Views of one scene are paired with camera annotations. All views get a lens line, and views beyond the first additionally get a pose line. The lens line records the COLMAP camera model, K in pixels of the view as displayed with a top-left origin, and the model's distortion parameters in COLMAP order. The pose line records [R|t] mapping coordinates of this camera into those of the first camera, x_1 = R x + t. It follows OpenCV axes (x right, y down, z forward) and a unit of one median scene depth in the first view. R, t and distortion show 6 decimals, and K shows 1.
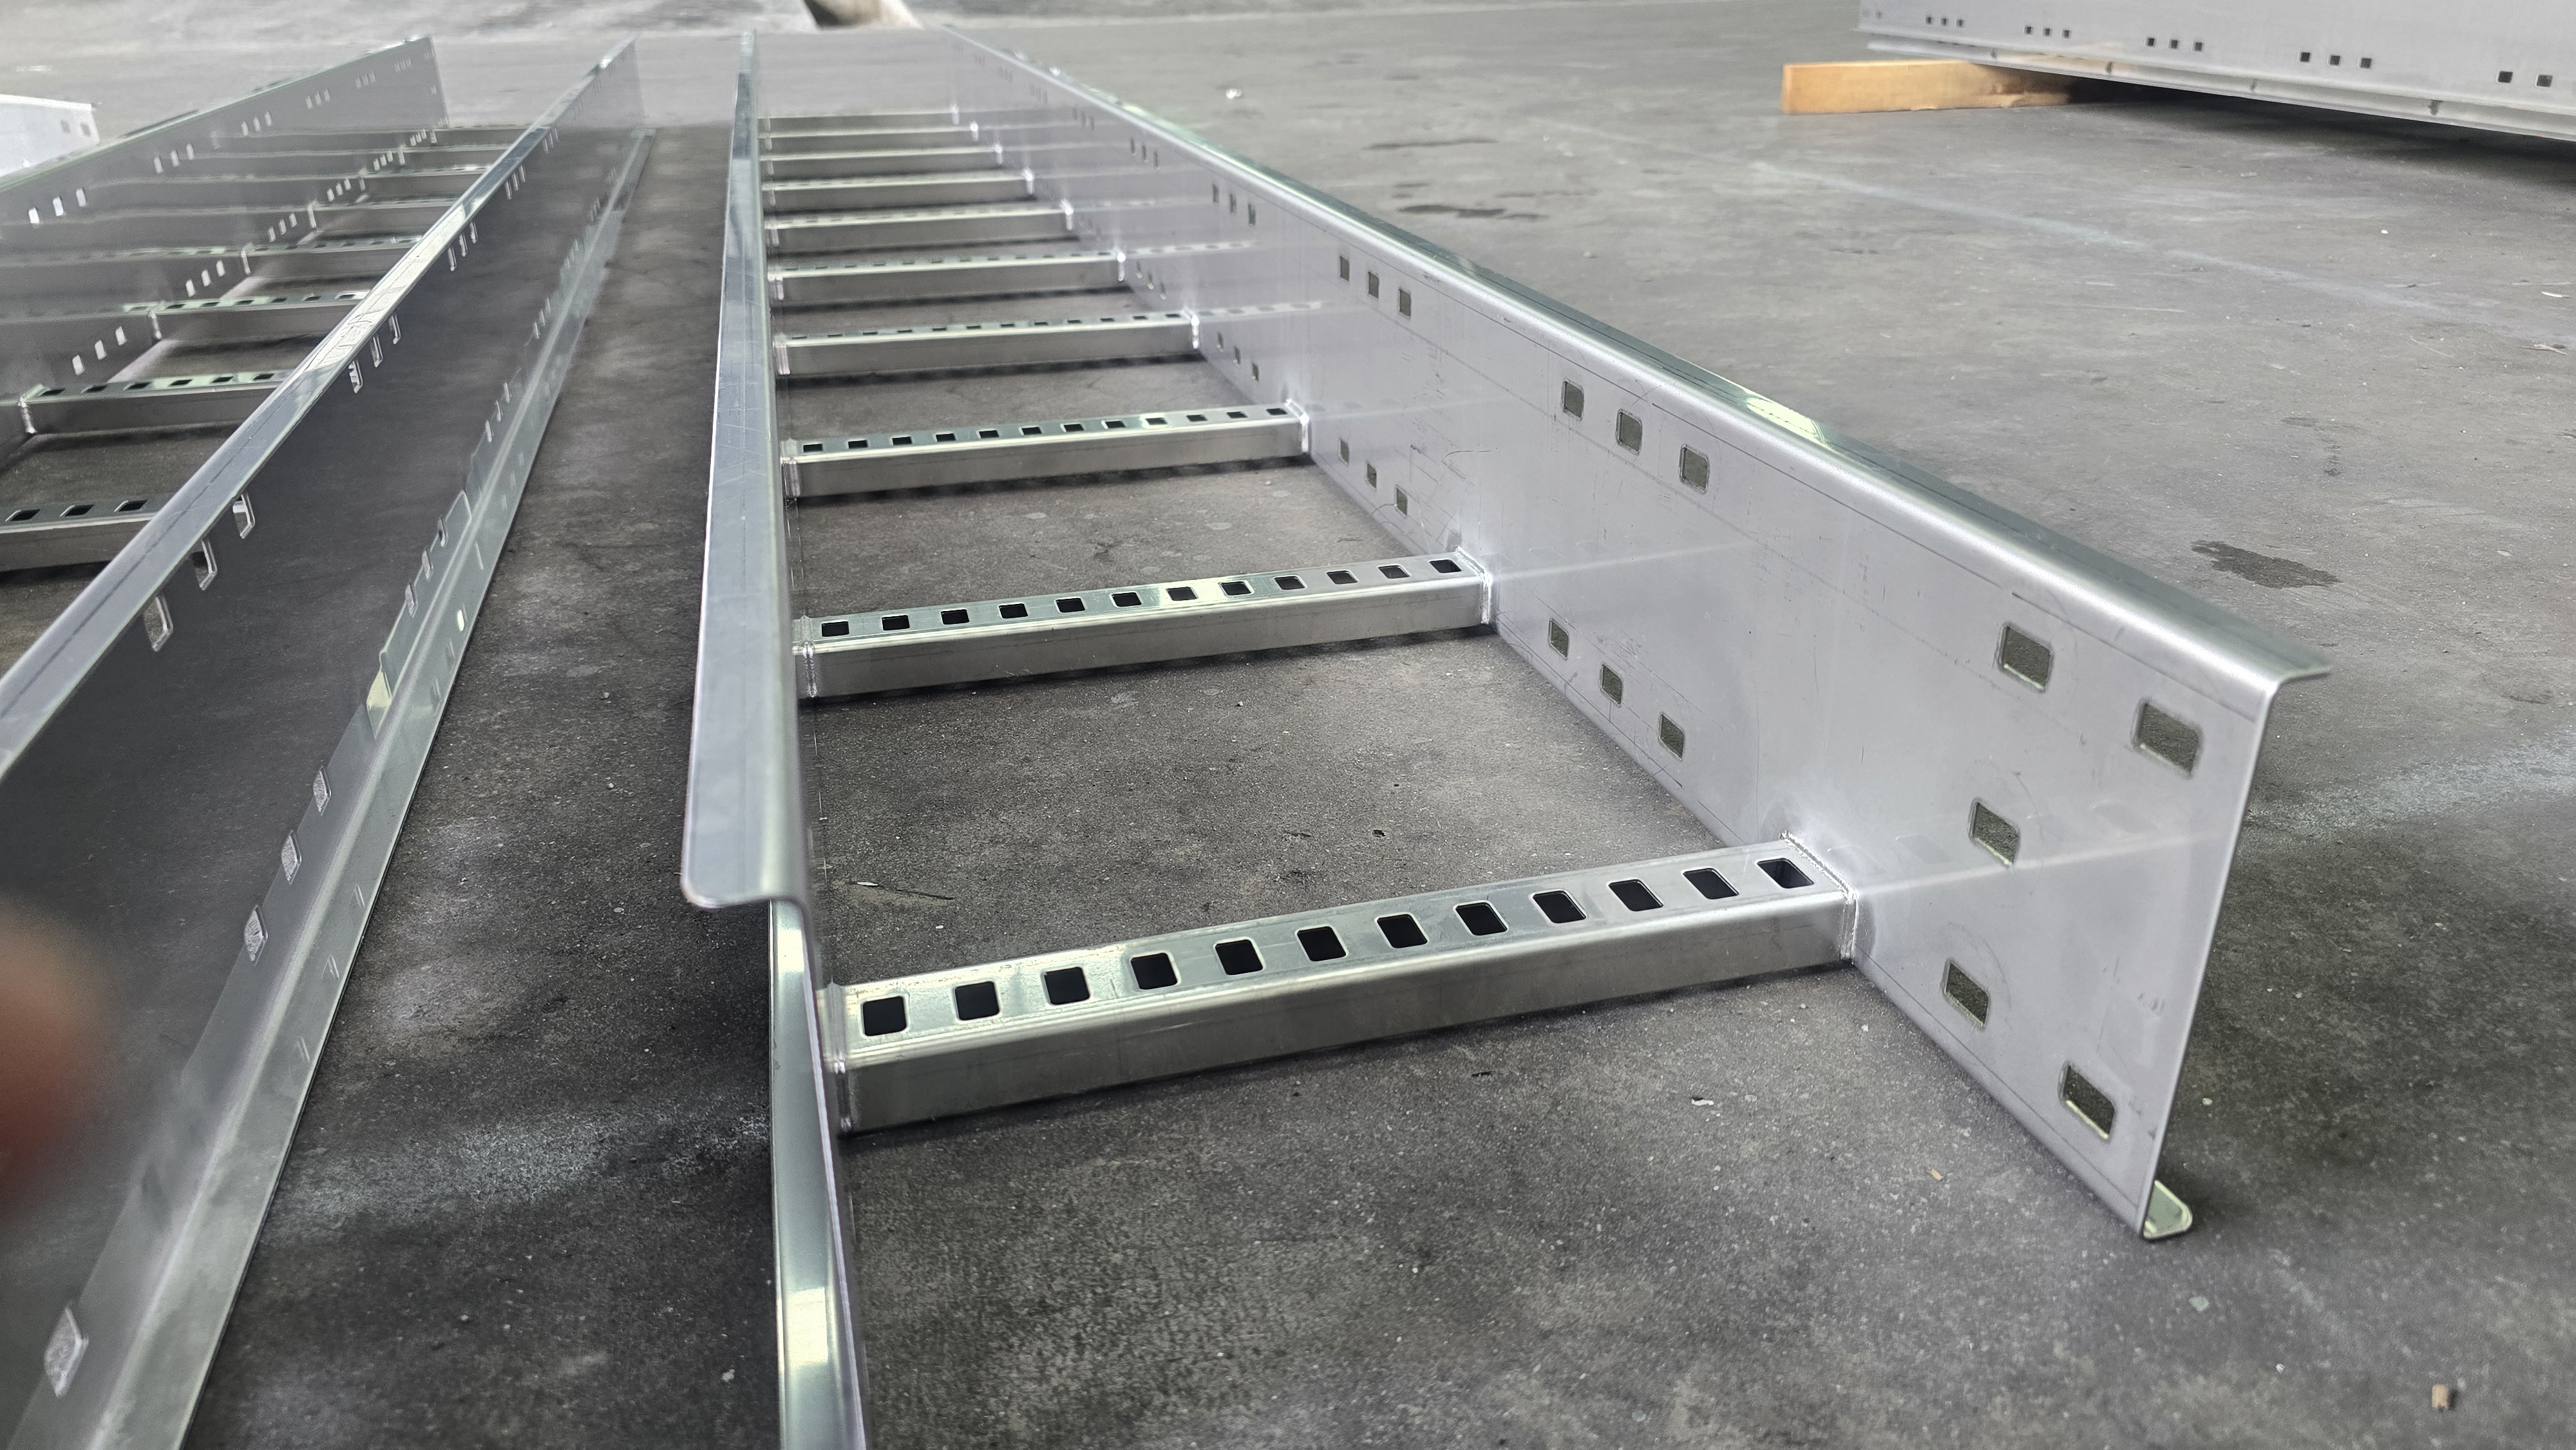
lens RADIAL K [[1776.4, 0, 1301.1], [0, 1776.4, 698.2], [0, 0, 1]] dist [0.004086, -0.023767]
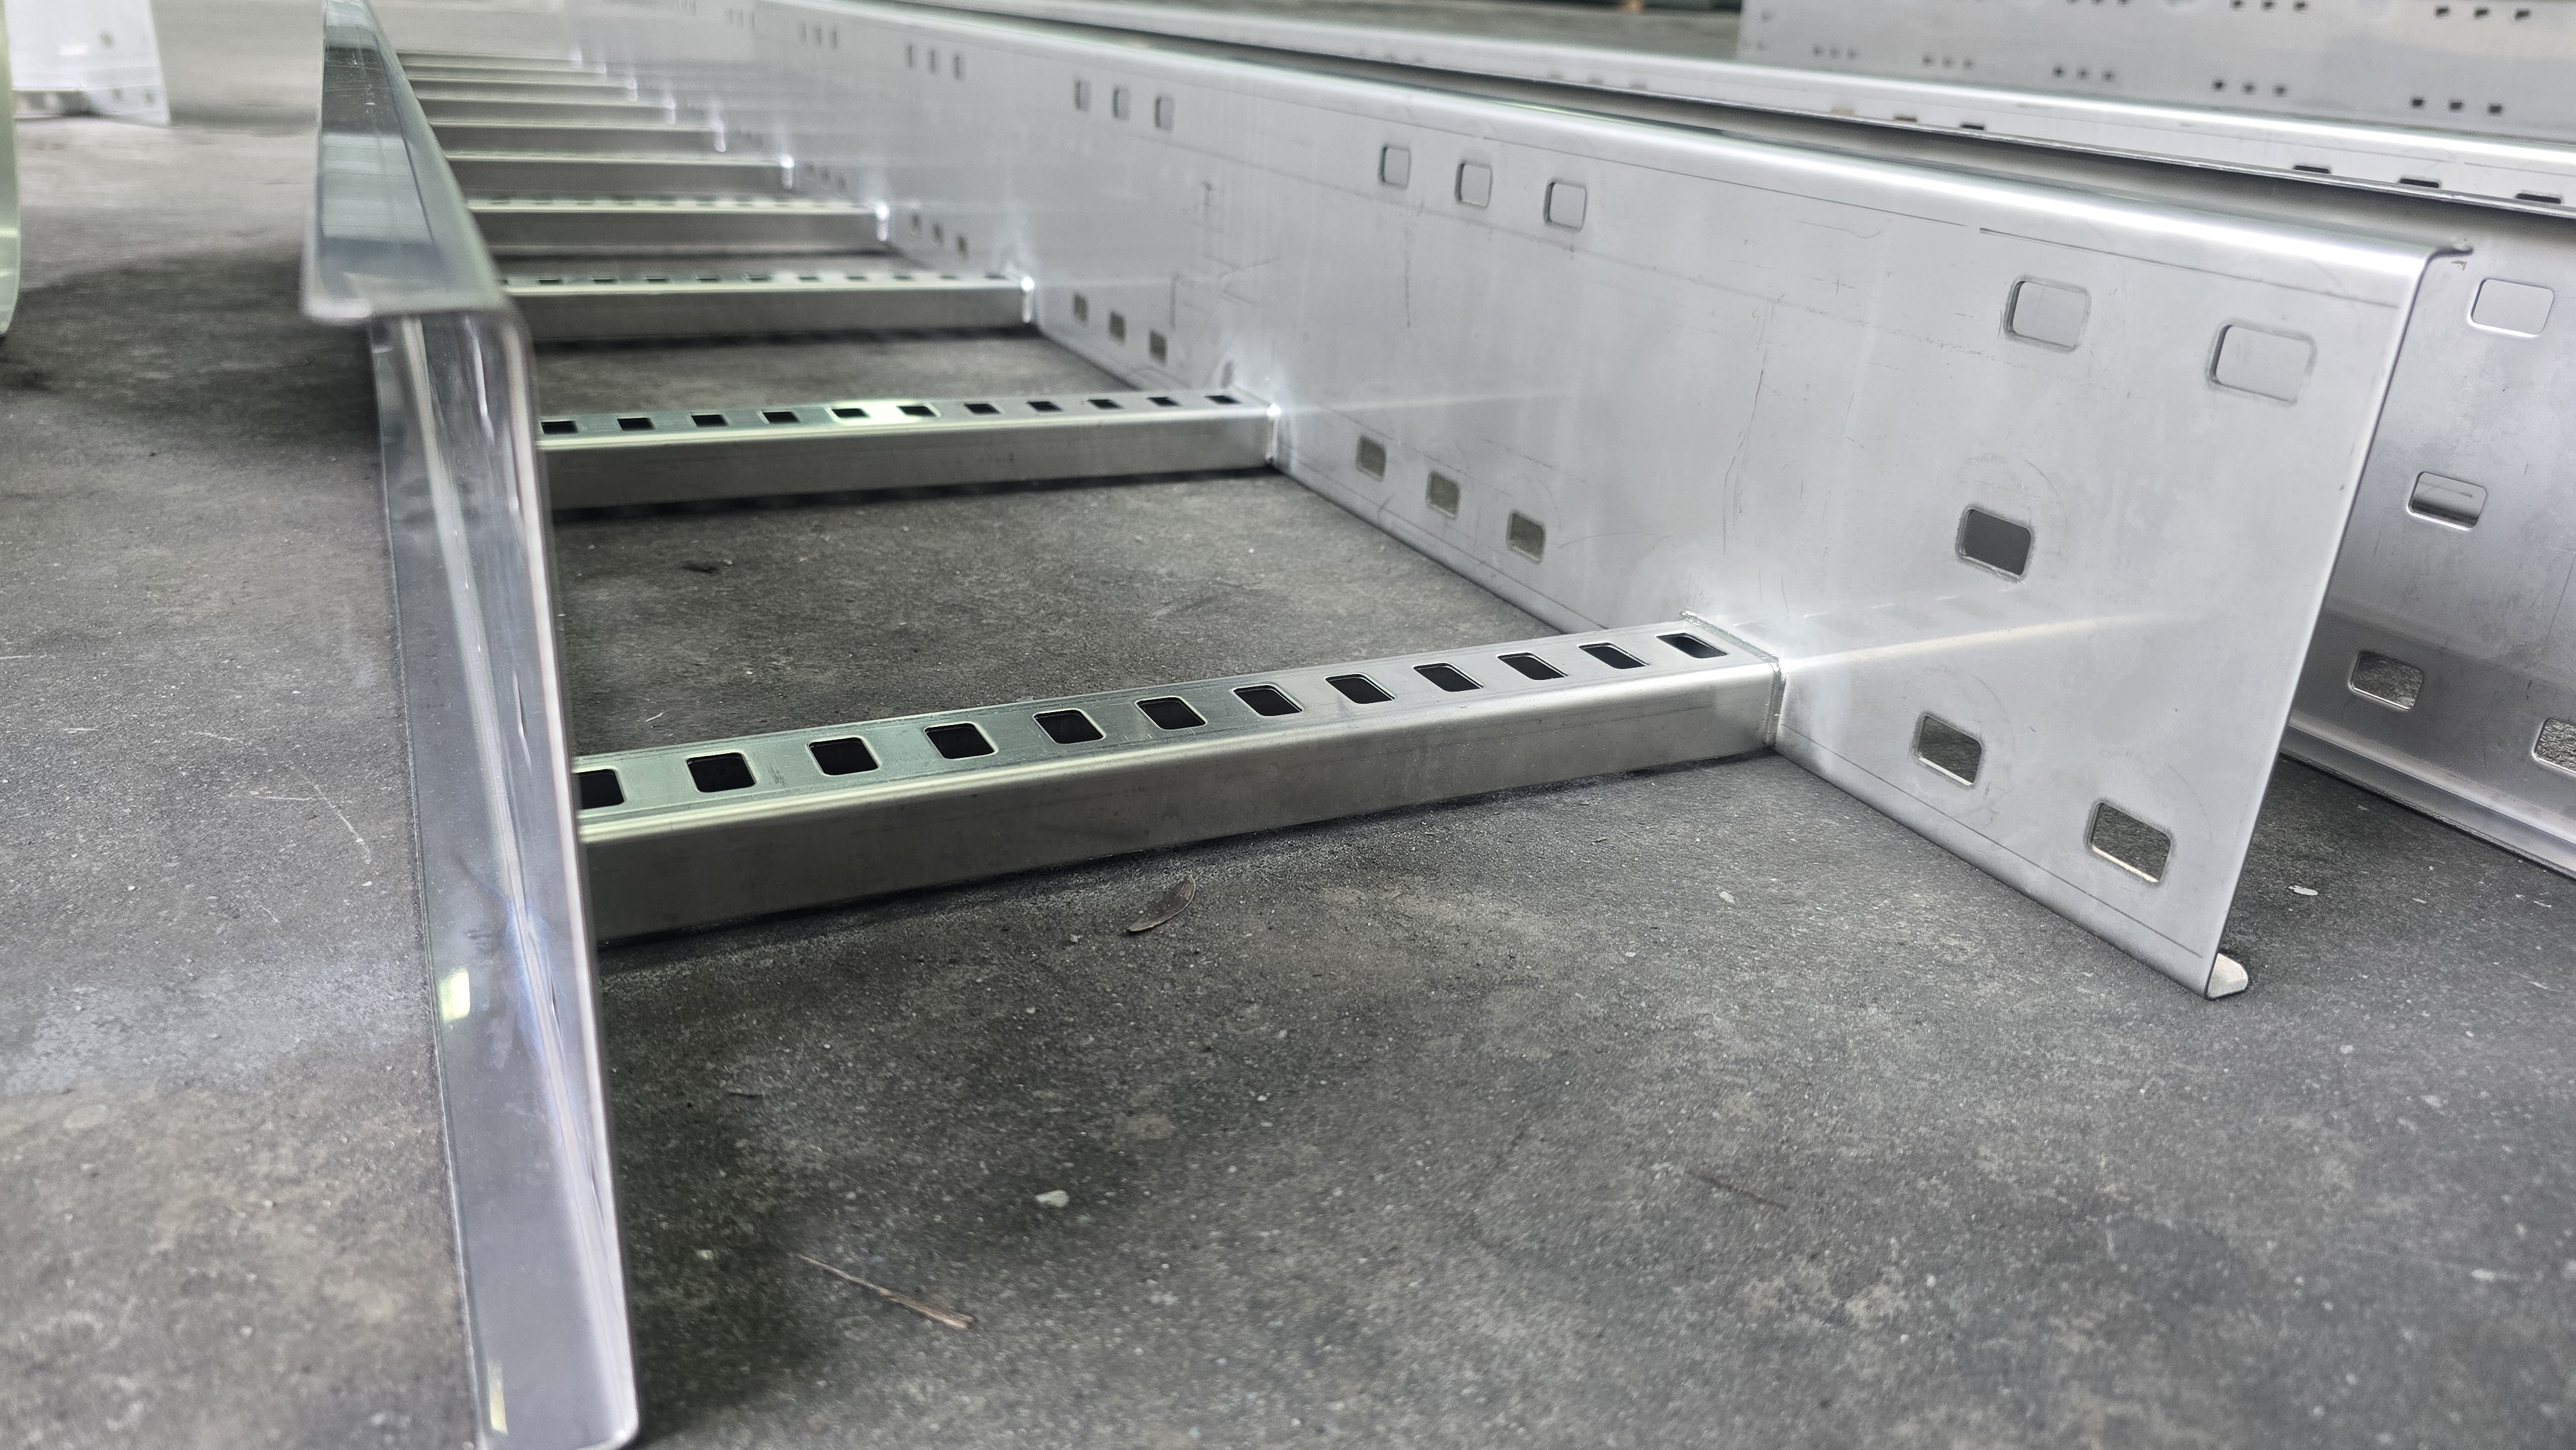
lens RADIAL K [[1776.4, 0, 1280.2], [0, 1776.4, 712.9], [0, 0, 1]] dist [0.004086, -0.023767]
pose [[0.980770, -0.000642, 0.195167, -0.076266], [0.004954, 0.999754, -0.021609, 0.124551], [-0.195105, 0.022160, 0.980532, 0.174335]]
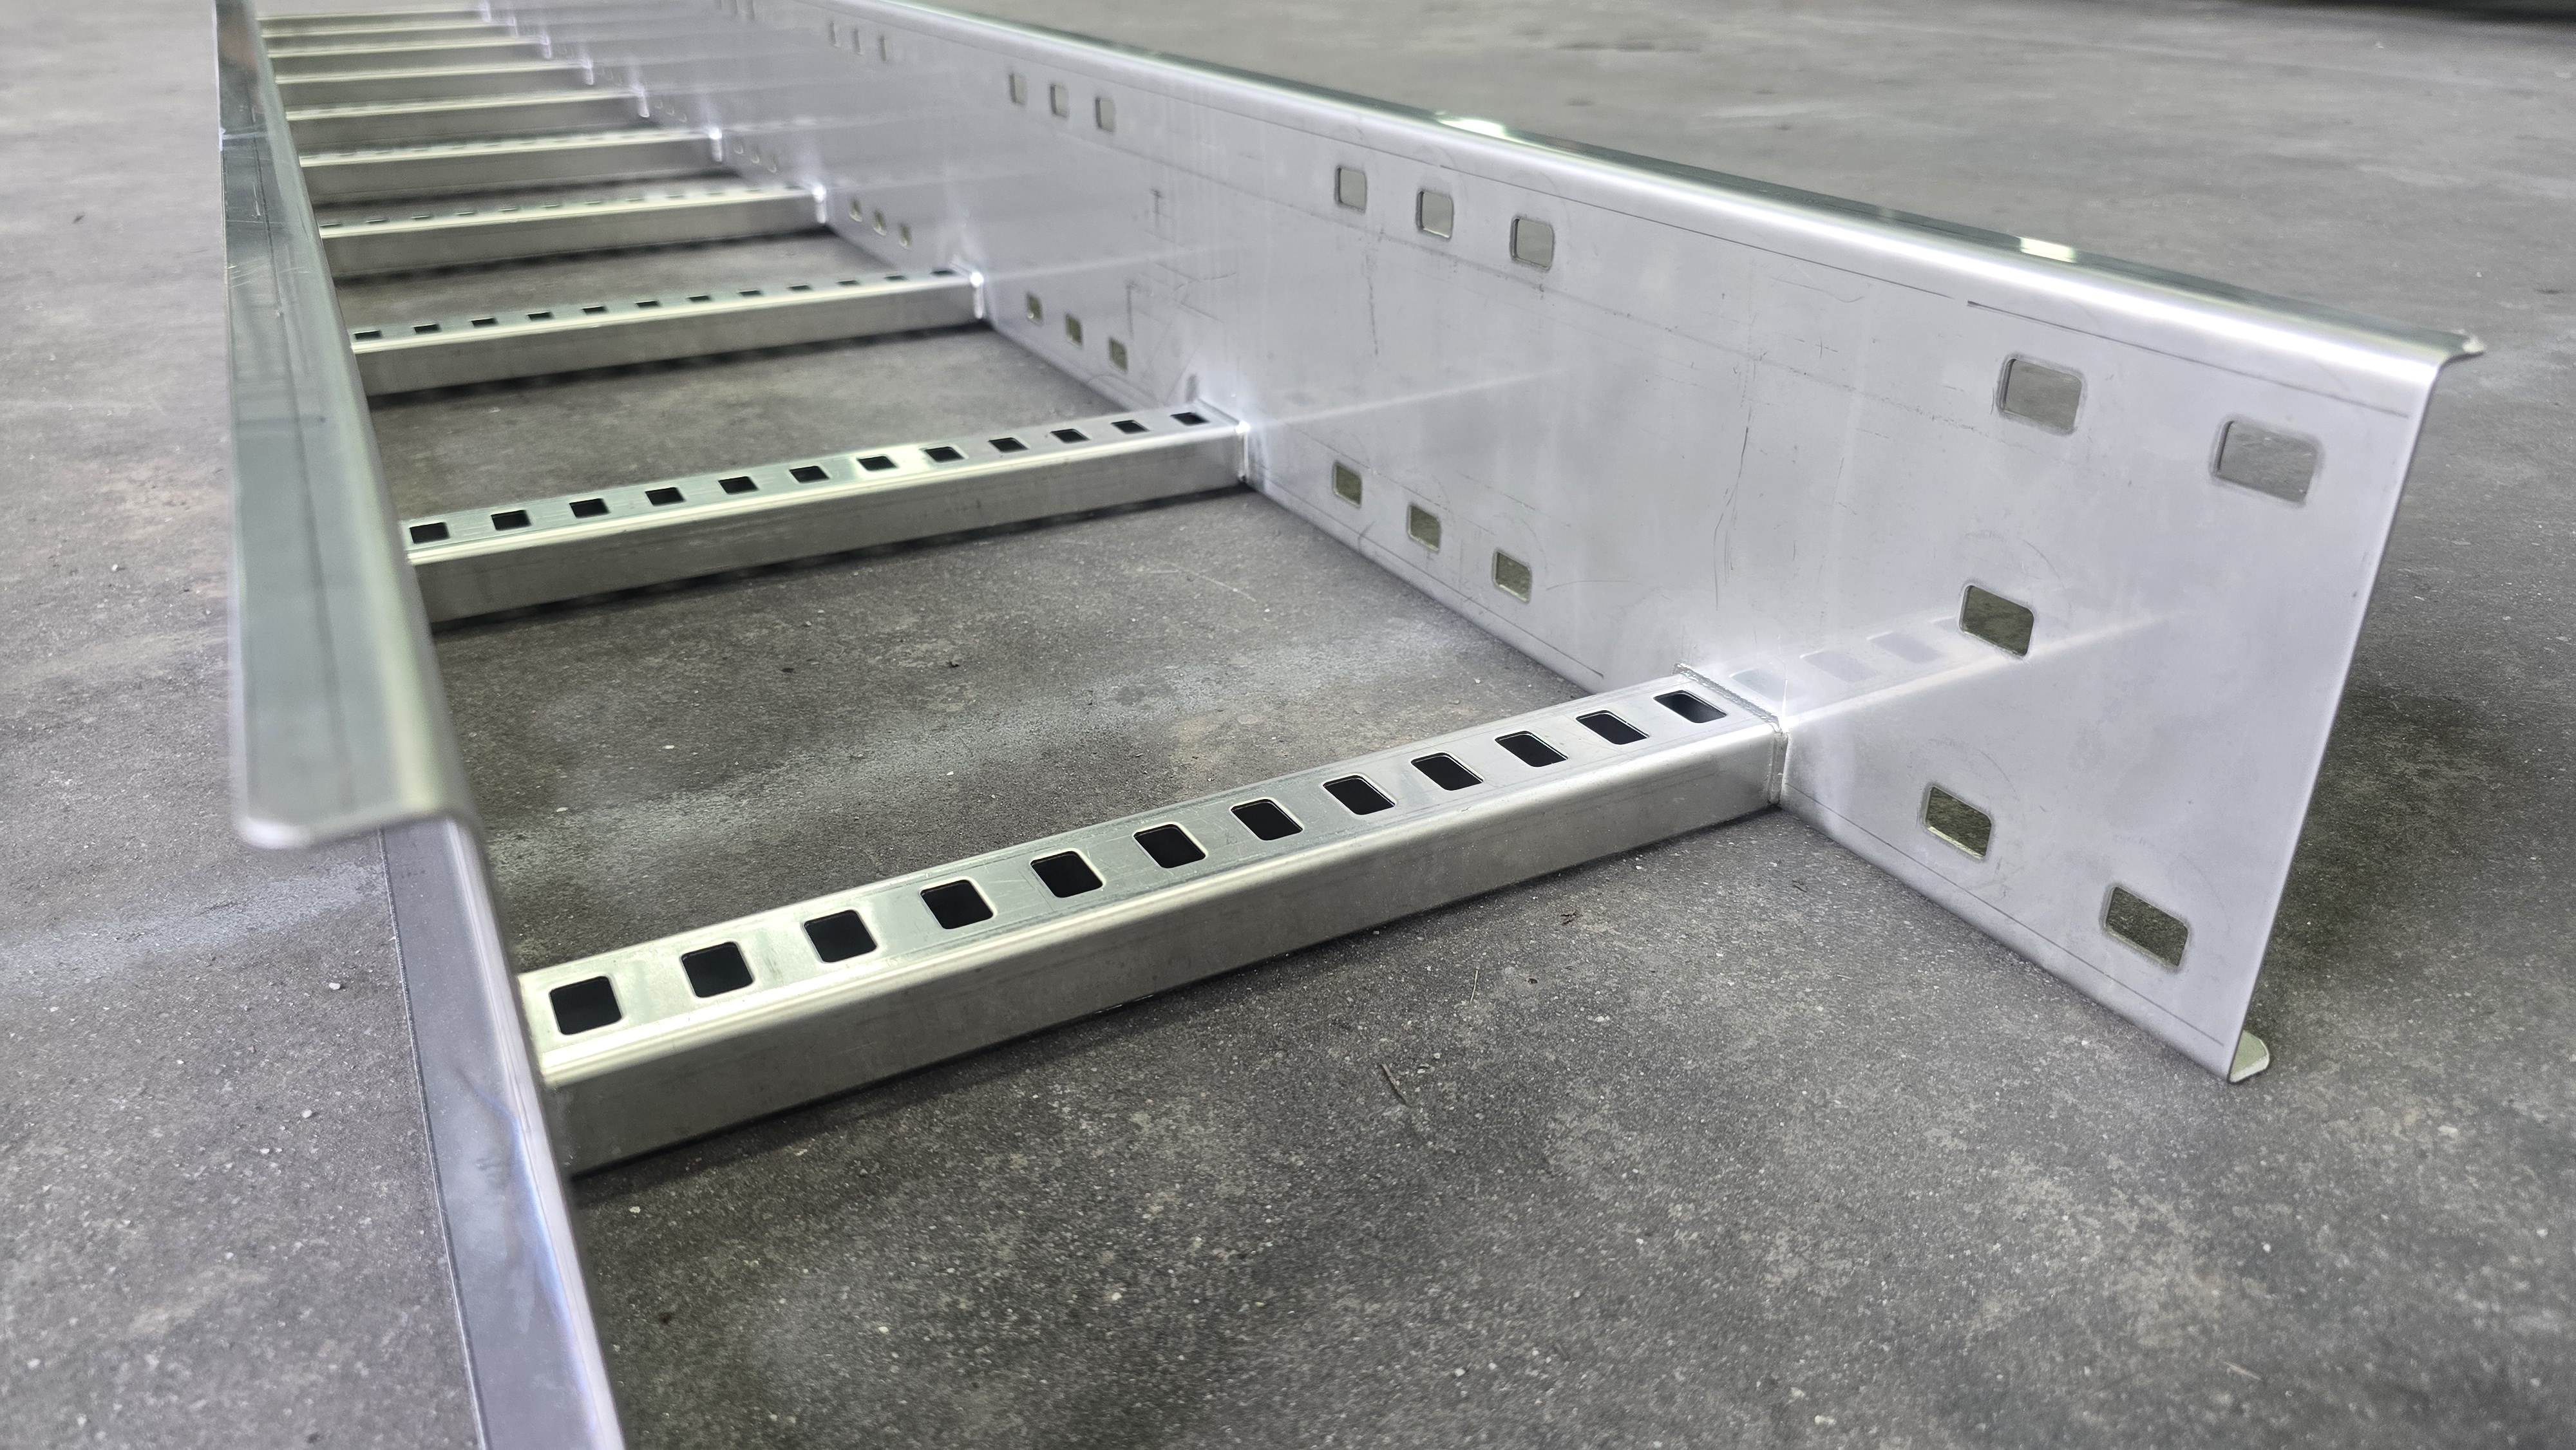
lens RADIAL K [[1776.4, 0, 1294.1], [0, 1776.4, 720.3], [0, 0, 1]] dist [0.004086, -0.023767]
pose [[0.974308, -0.088457, 0.207121, -0.073199], [0.079302, 0.995488, 0.052109, 0.038025], [-0.210796, -0.034345, 0.976926, 0.188299]]
